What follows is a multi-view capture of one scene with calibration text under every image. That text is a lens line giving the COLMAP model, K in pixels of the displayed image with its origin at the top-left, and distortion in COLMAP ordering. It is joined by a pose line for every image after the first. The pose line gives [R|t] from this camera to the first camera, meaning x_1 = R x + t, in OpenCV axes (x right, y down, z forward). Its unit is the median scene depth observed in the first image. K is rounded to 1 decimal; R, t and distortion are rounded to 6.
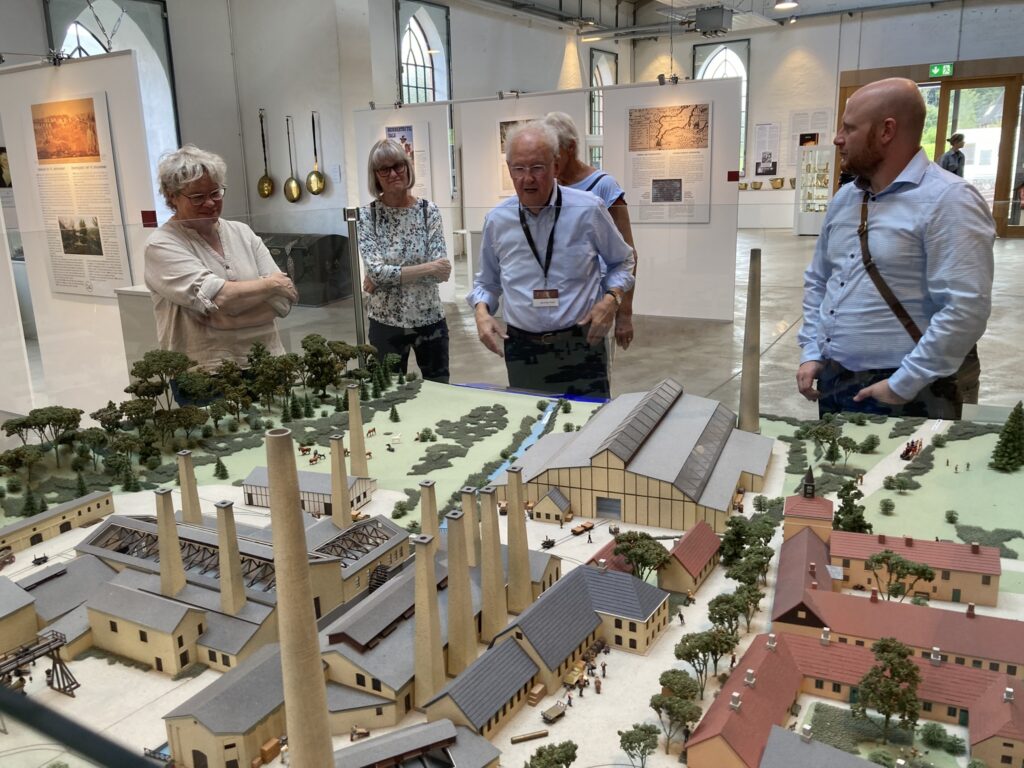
lens RADIAL K [[829.5, 0, 494.7], [0, 829.5, 368.6], [0, 0, 1]] dist [0.015866, -0.009197]
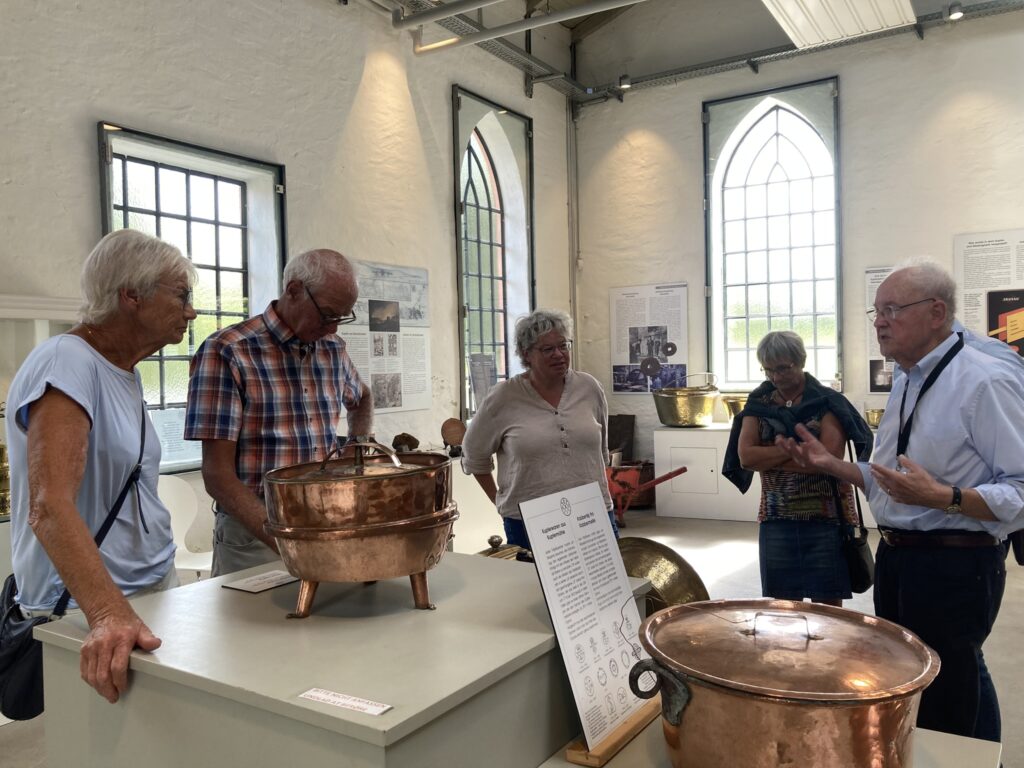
lens RADIAL K [[829.5, 0, 495.6], [0, 829.5, 384.8], [0, 0, 1]] dist [0.015866, -0.009197]
pose [[0.999983, 0.005770, 0.000684, 0.329922], [-0.005519, 0.980032, -0.198764, -0.391511], [-0.001817, 0.198757, 0.980047, 1.530597]]
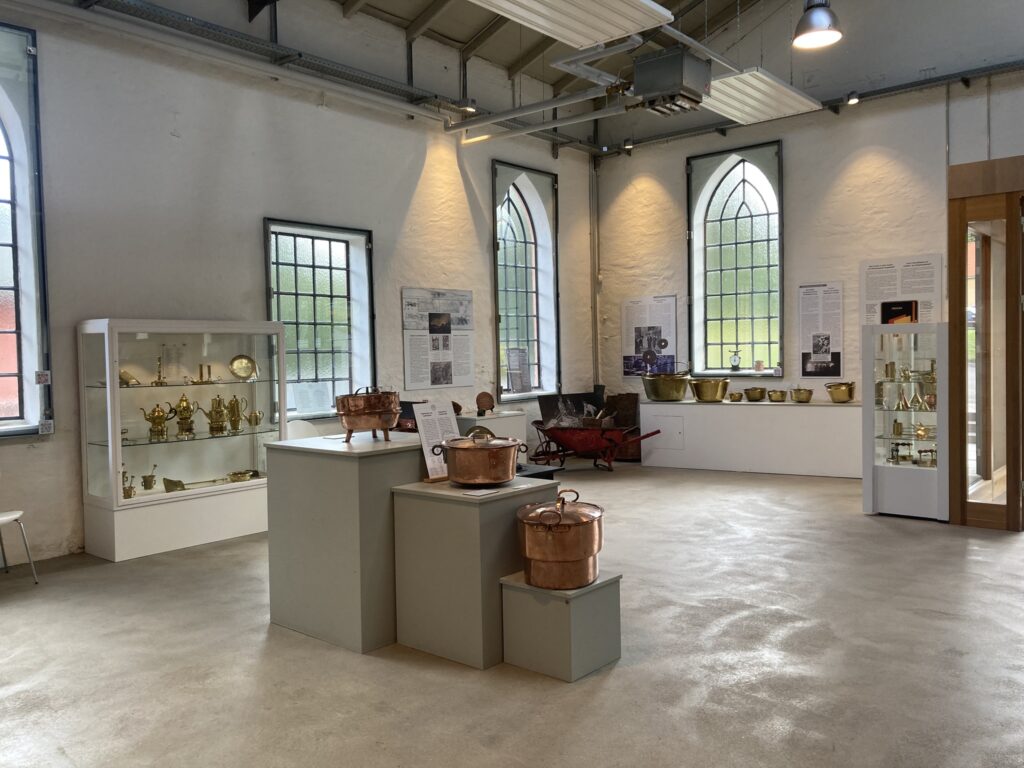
lens RADIAL K [[829.5, 0, 509.2], [0, 829.5, 388.5], [0, 0, 1]] dist [0.015866, -0.009197]
pose [[0.992286, 0.012181, -0.123371, 0.483434], [-0.034004, 0.983736, -0.176372, -0.308122], [0.119217, 0.179206, 0.976562, 1.129096]]
